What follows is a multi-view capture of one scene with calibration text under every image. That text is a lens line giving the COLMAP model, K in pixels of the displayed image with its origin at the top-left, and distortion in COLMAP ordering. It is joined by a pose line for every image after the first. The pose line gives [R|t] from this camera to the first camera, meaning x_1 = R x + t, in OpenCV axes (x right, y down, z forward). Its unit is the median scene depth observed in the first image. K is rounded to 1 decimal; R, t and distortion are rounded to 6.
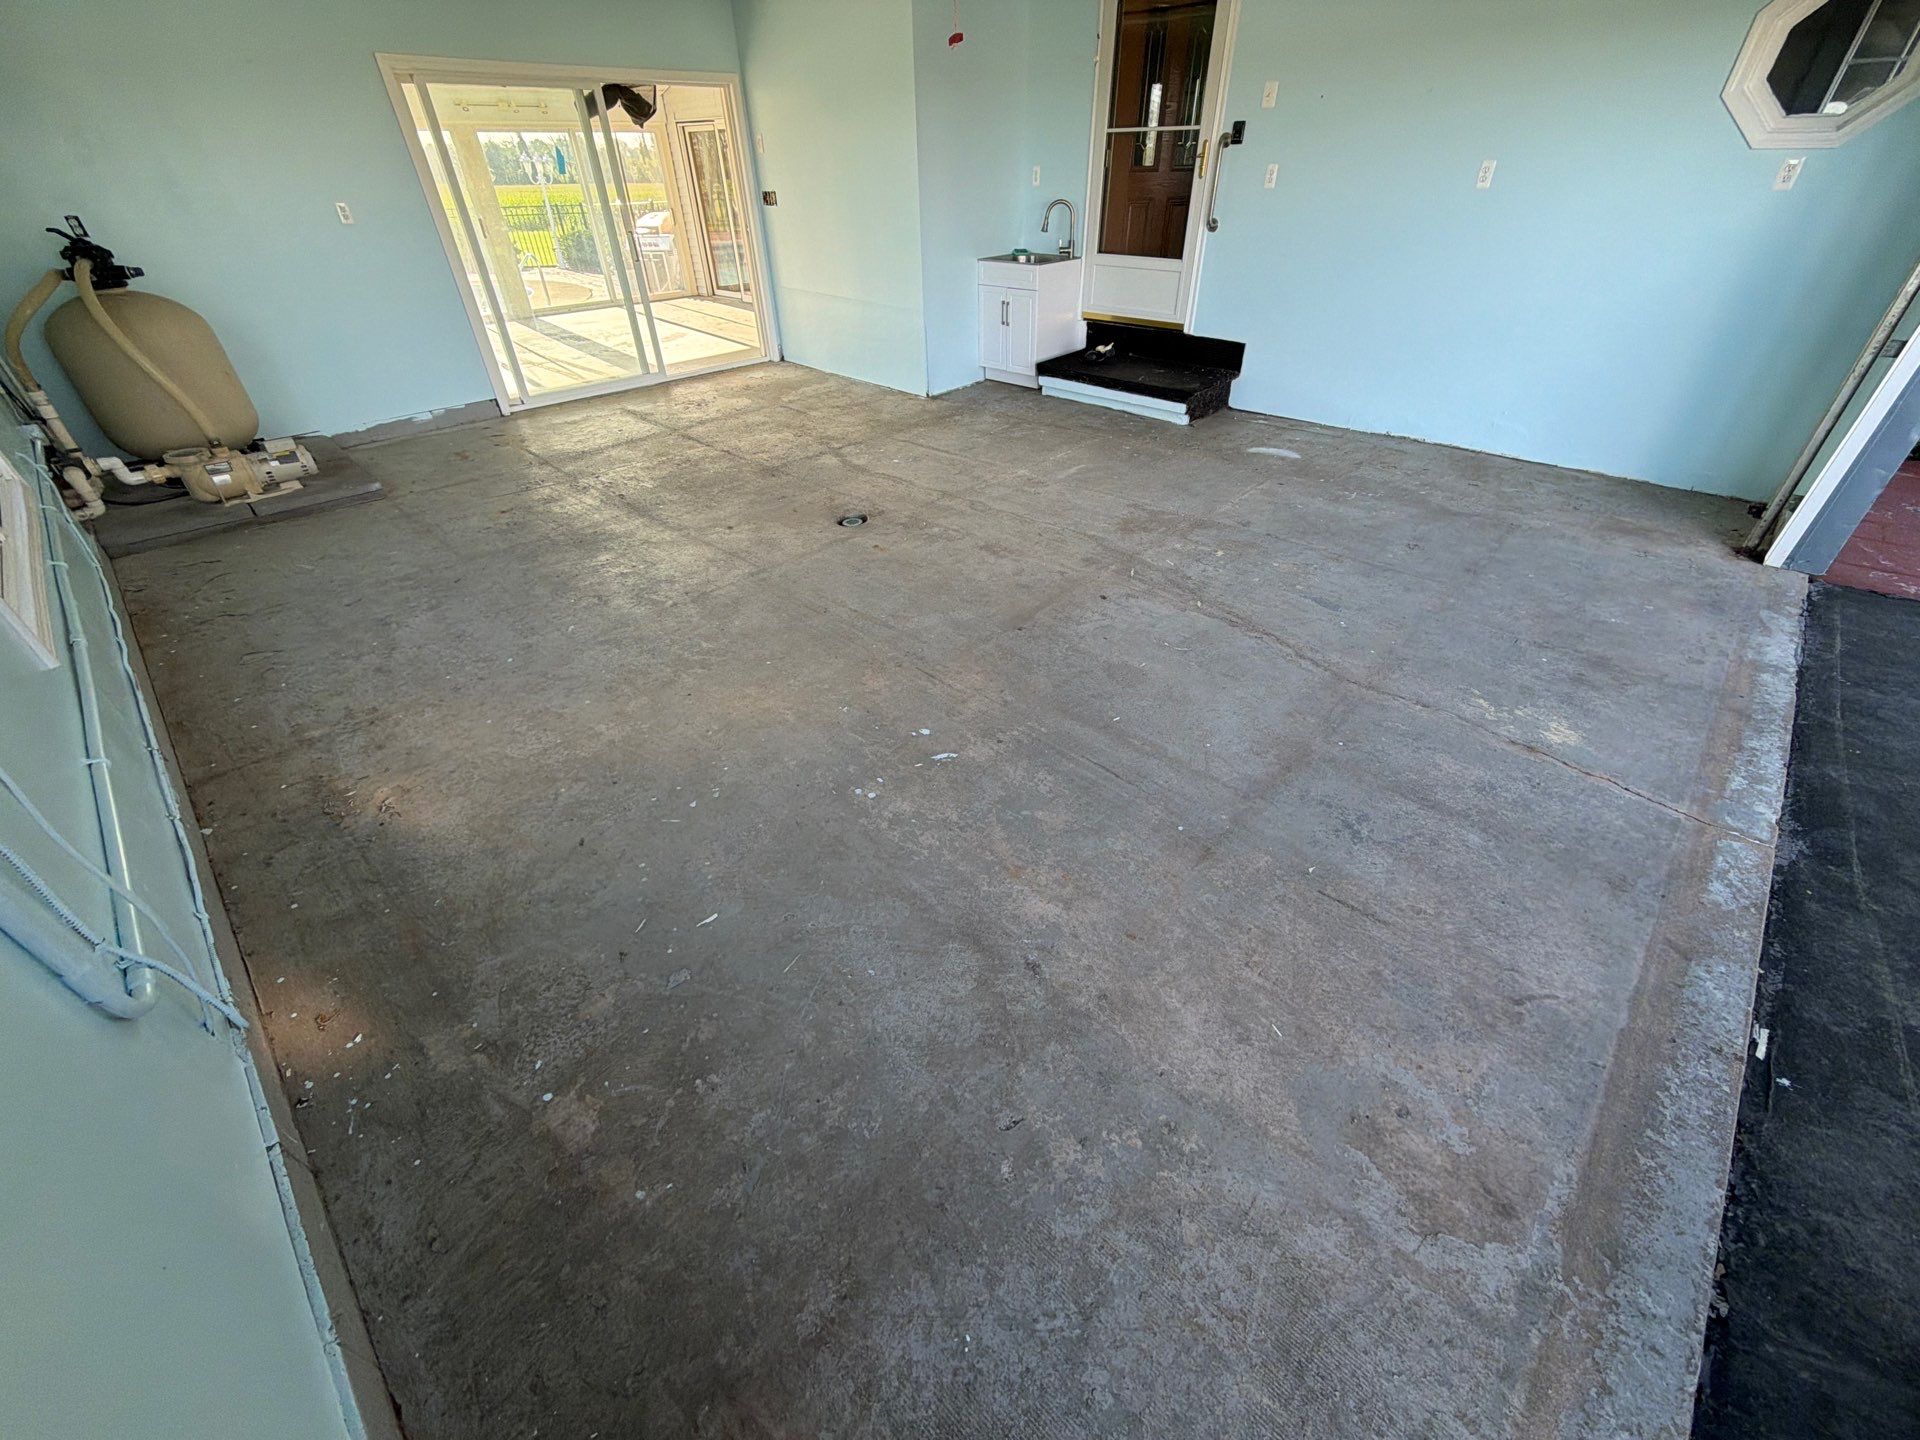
lens RADIAL K [[763.1, 0, 960.0], [0, 763.1, 720.0], [0, 0, 1]] dist [0.000221, 0.000124]
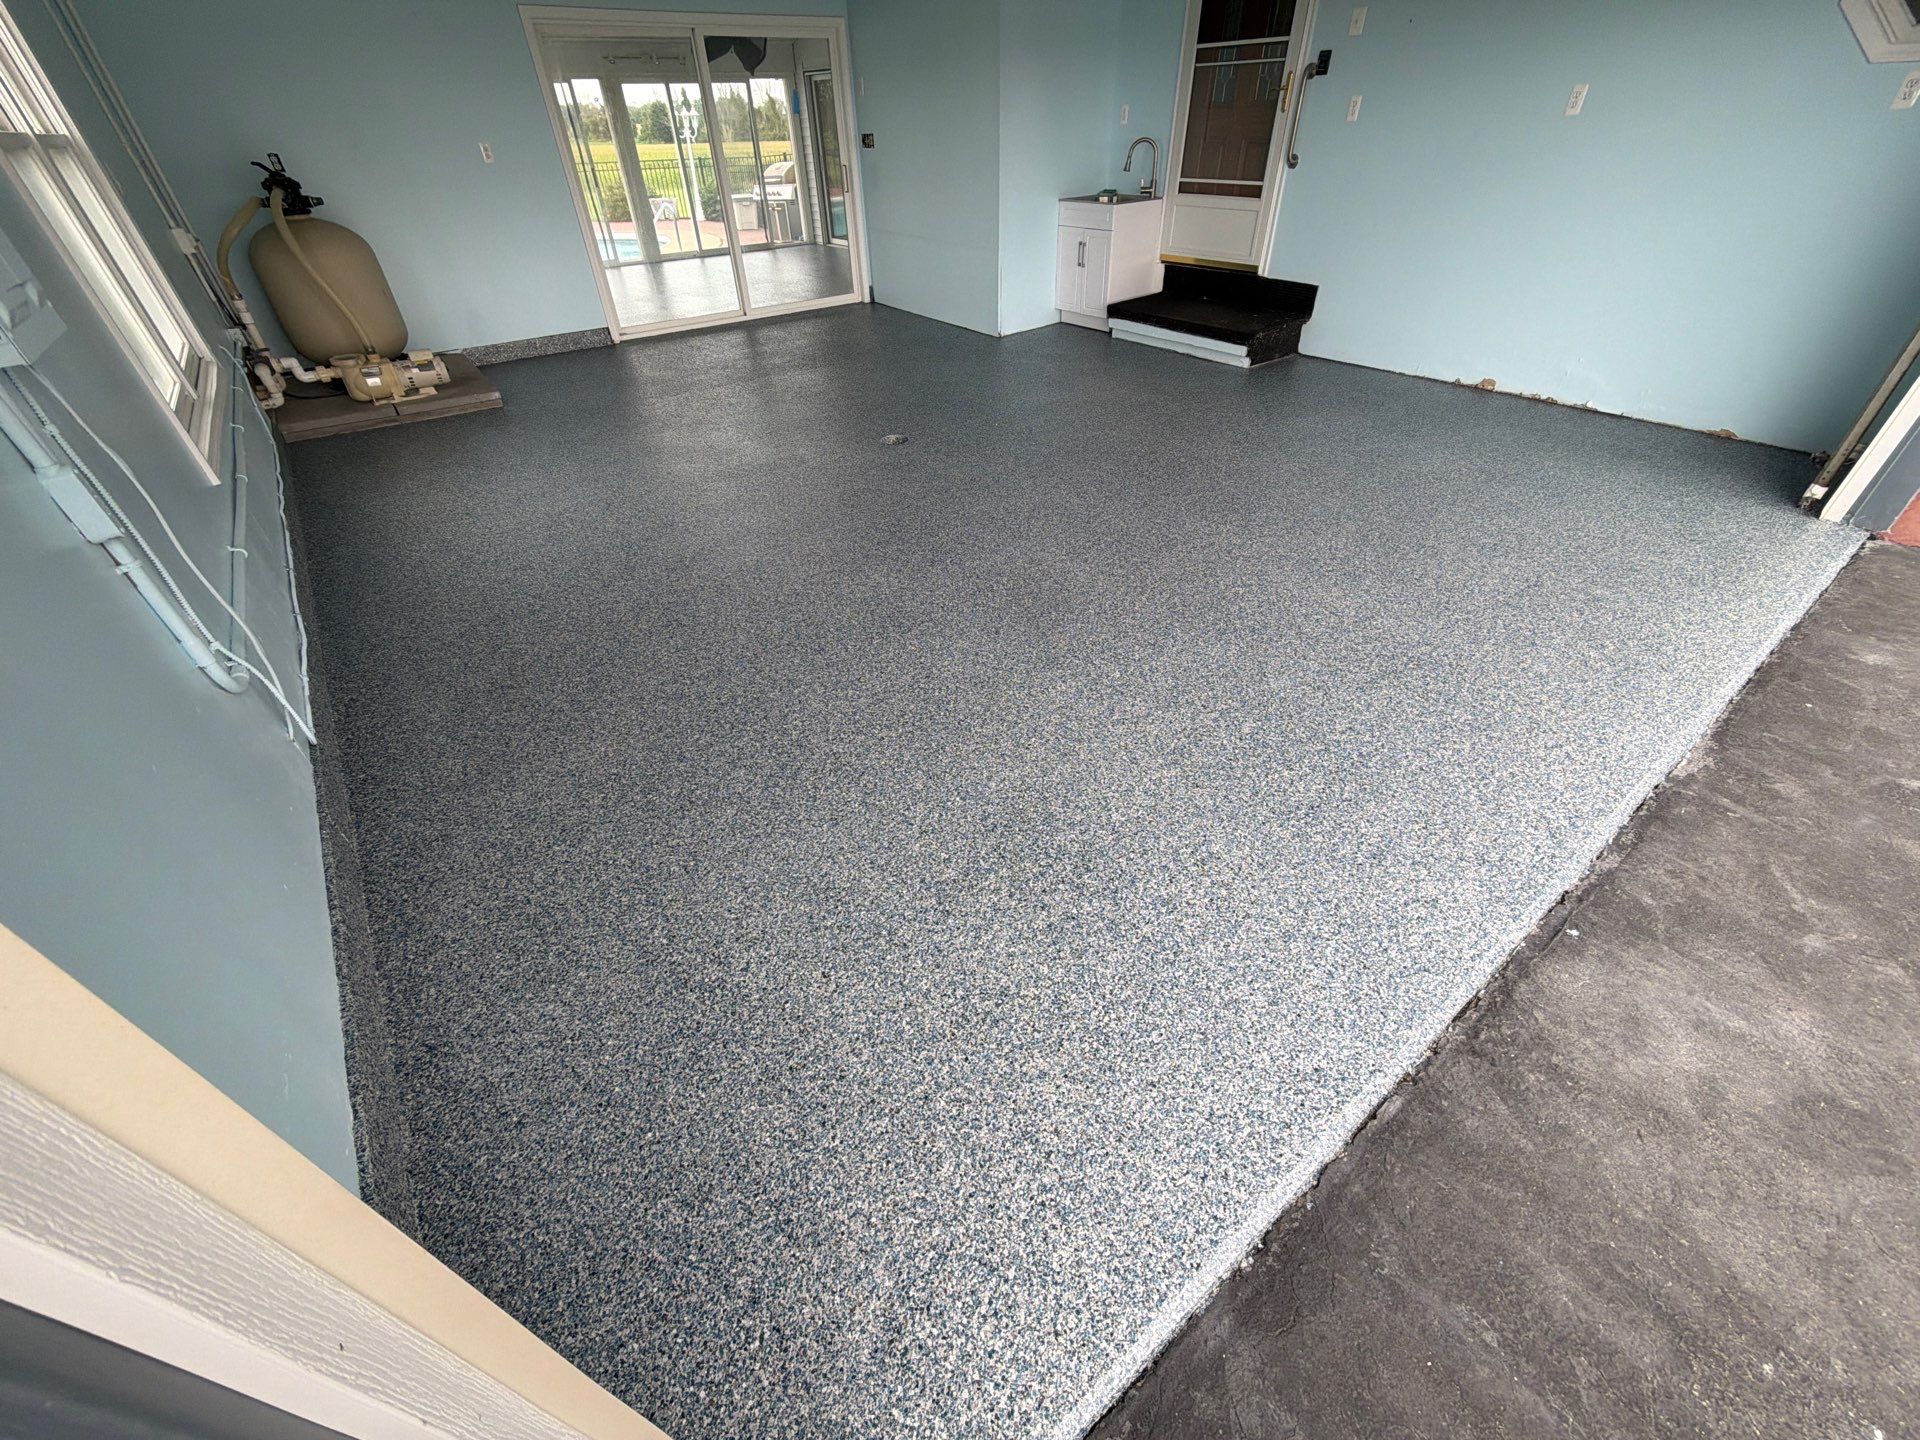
lens RADIAL K [[761.1, 0, 960.0], [0, 761.1, 720.0], [0, 0, 1]] dist [0.000049, -0.000478]
pose [[0.987662, 0.089166, -0.128738, 0.123193], [-0.084090, 0.995471, 0.044355, 0.074245], [0.132110, -0.032982, 0.990686, -0.062038]]
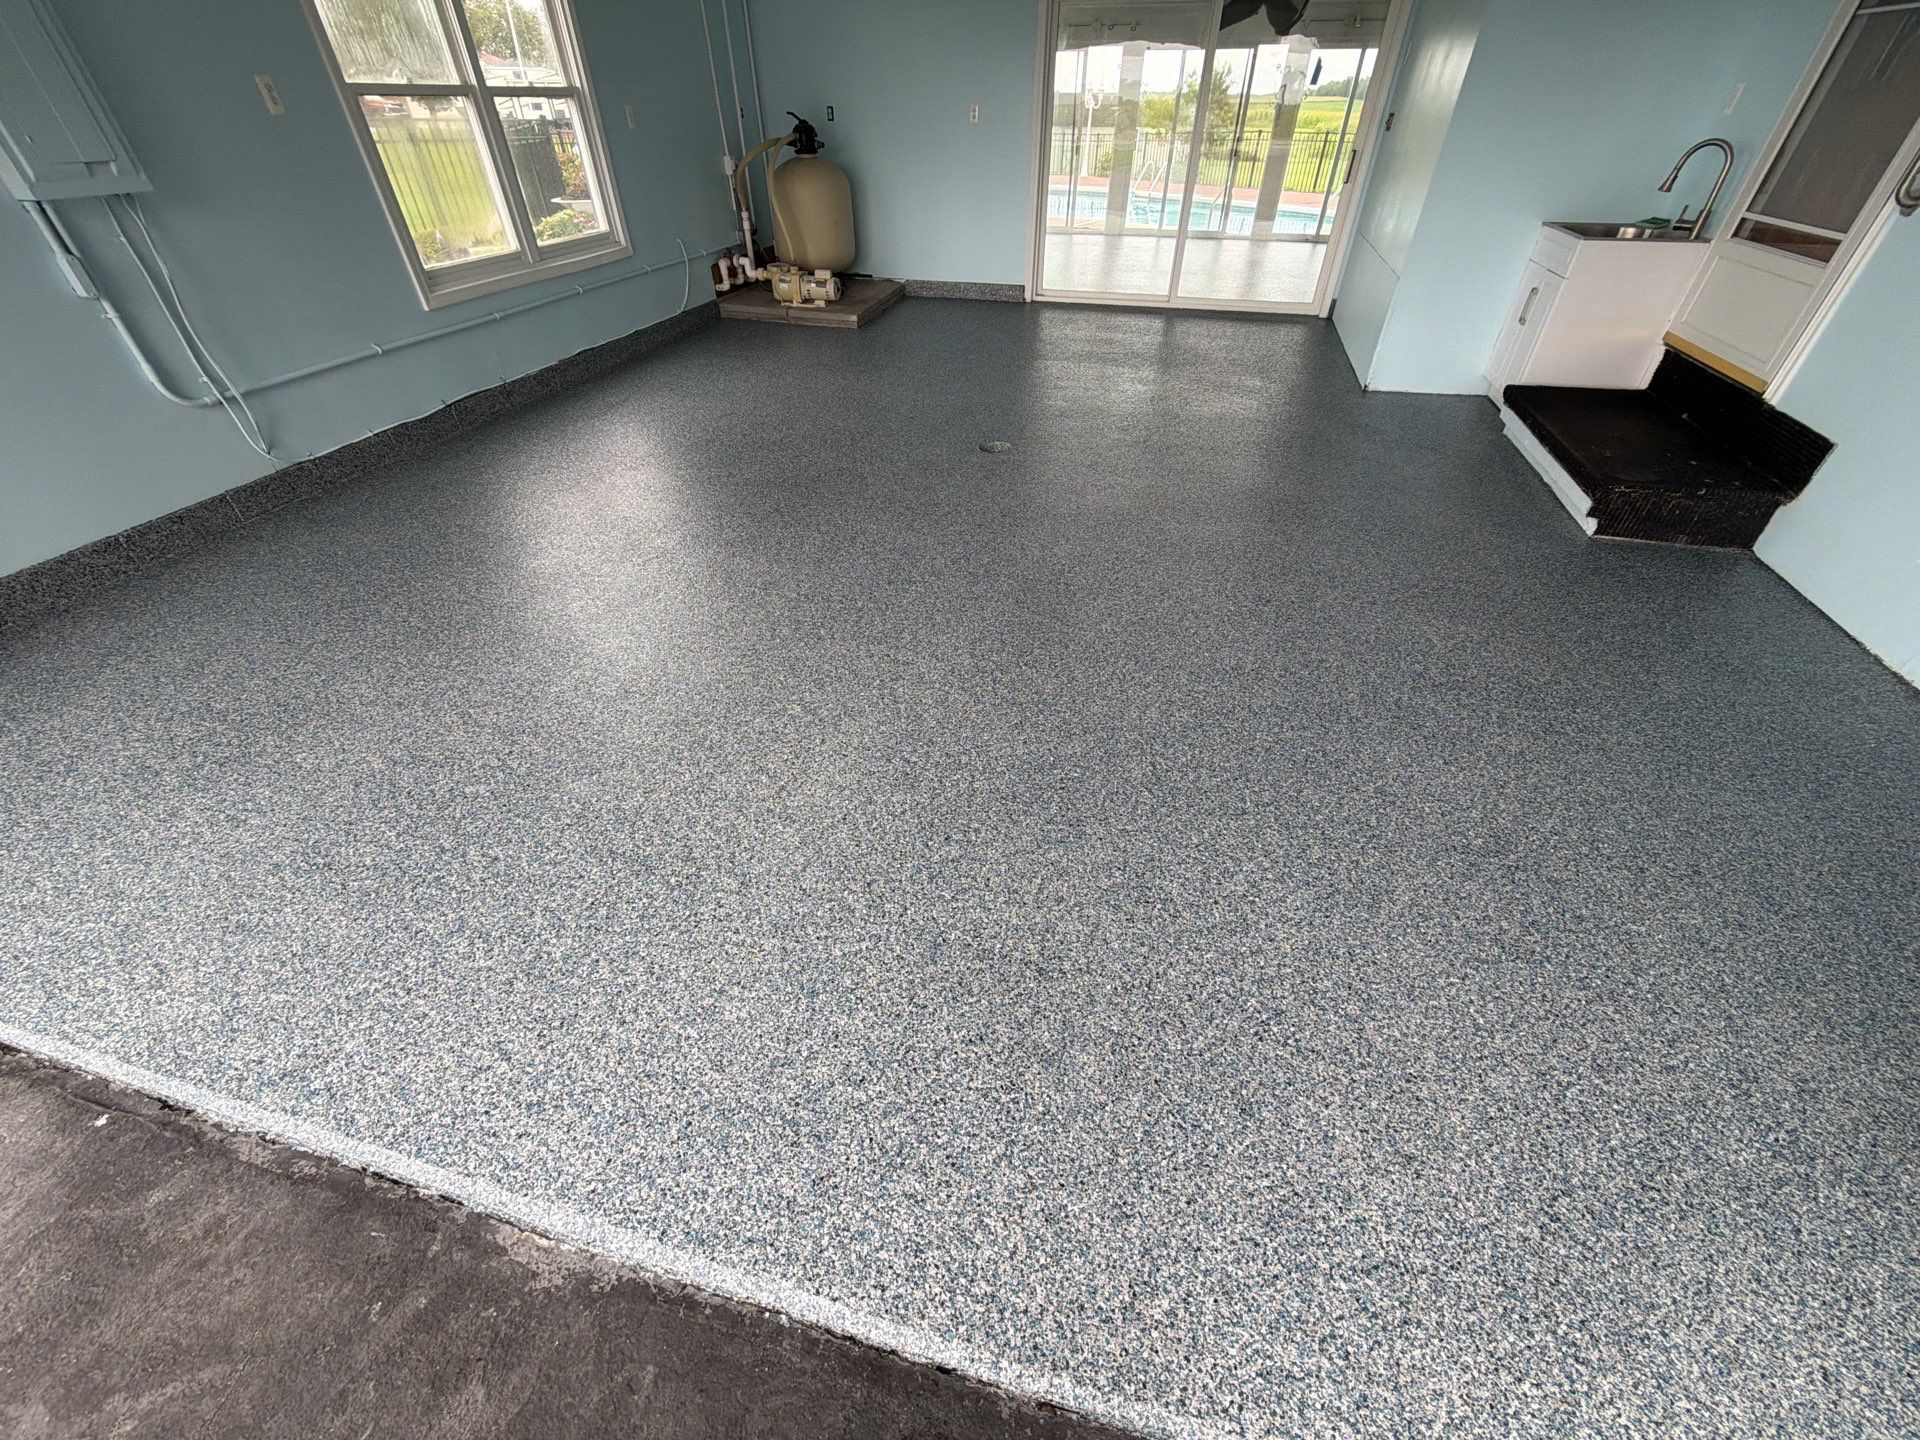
lens RADIAL K [[761.1, 0, 960.0], [0, 761.1, 720.0], [0, 0, 1]] dist [0.000049, -0.000478]
pose [[0.483638, 0.564644, -0.668784, 0.692544], [-0.524072, 0.798795, 0.295422, -0.246814], [0.701030, 0.207614, 0.682242, 0.368154]]
